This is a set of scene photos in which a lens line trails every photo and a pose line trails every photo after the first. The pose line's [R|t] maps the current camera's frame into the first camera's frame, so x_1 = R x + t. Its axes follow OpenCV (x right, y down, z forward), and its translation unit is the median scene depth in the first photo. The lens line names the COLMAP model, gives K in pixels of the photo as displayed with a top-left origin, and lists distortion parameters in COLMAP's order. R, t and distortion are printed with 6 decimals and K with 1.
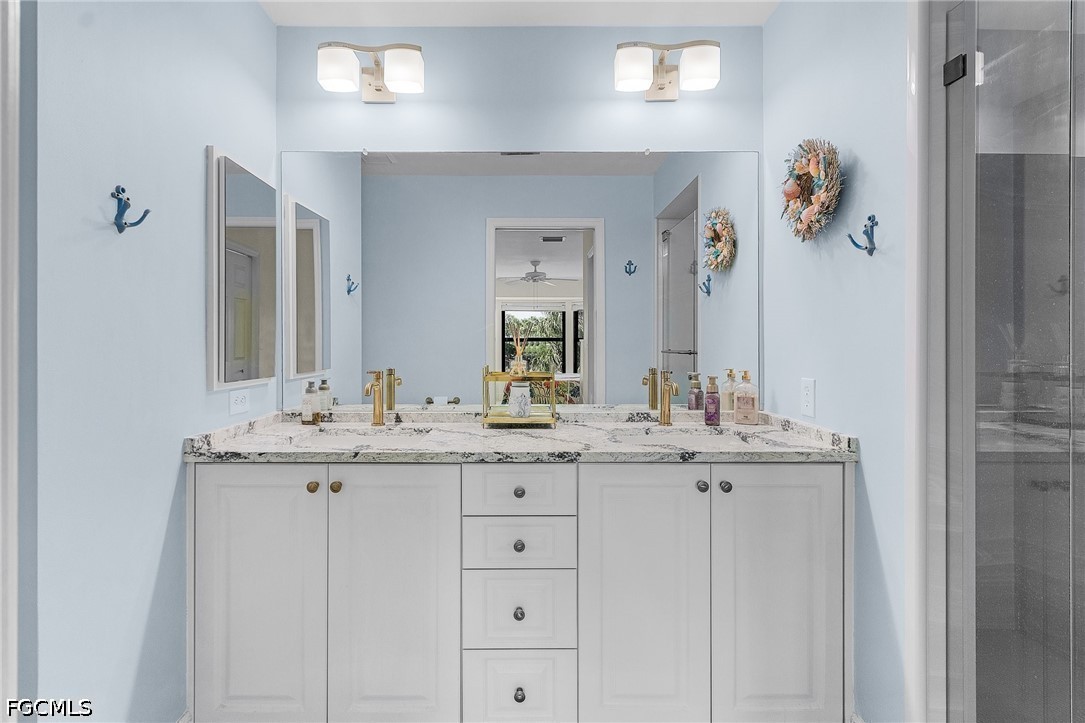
lens RADIAL K [[514.1, 0, 537.9], [0, 514.1, 352.7], [0, 0, 1]] dist [0.002788, -0.000806]
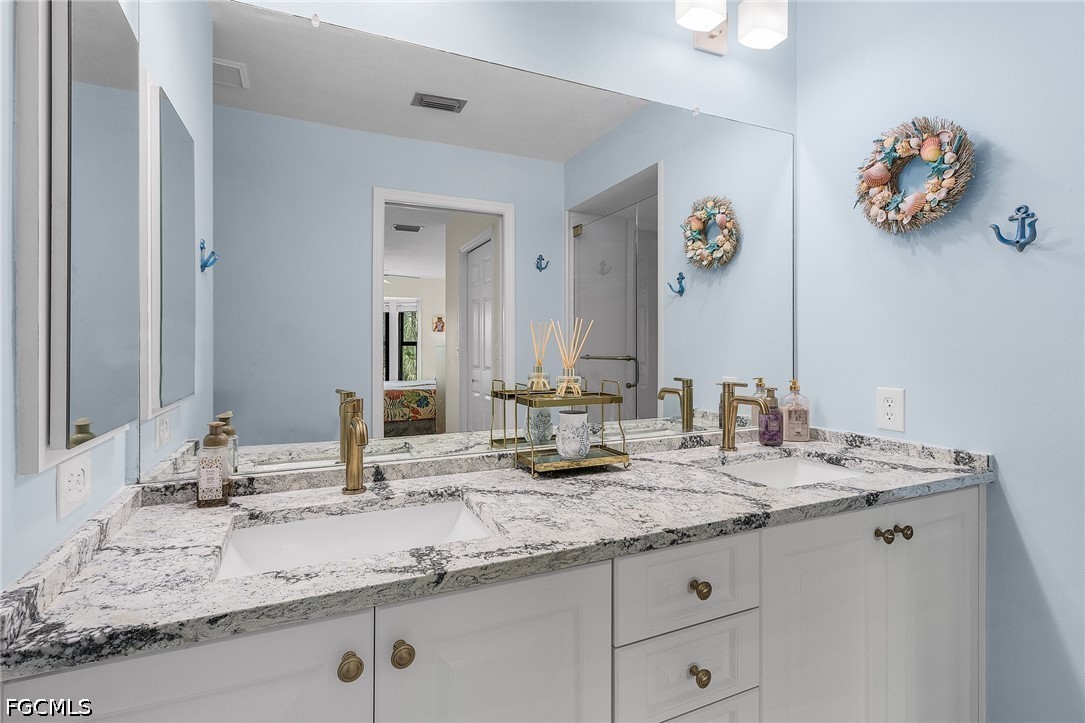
lens RADIAL K [[513.4, 0, 543.1], [0, 513.4, 344.2], [0, 0, 1]] dist [0.000514, -0.000956]
pose [[0.914949, 0.001626, 0.403567, -0.376101], [0.008692, 0.999681, -0.023734, -0.009563], [-0.403477, 0.025223, 0.914642, 0.413418]]
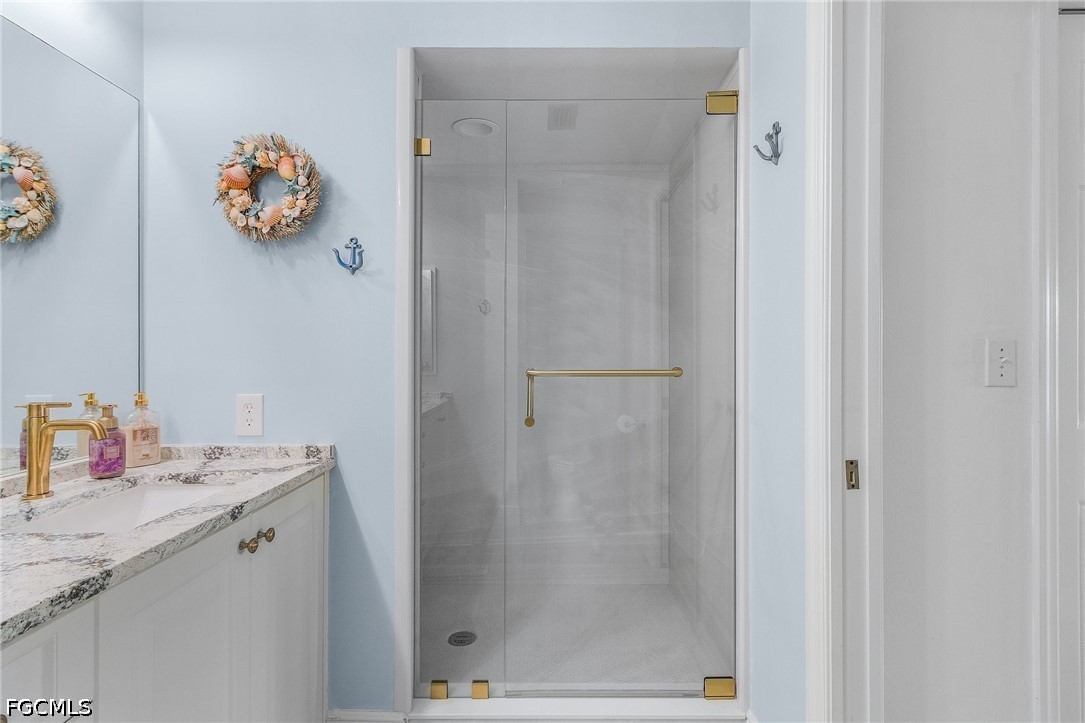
lens RADIAL K [[514.1, 0, 537.9], [0, 514.1, 352.7], [0, 0, 1]] dist [0.002788, -0.000806]
pose [[0.033989, -0.000216, 0.999422, -0.342826], [0.024094, 0.999710, -0.000604, -0.008892], [-0.999132, 0.024101, 0.033985, 0.453899]]
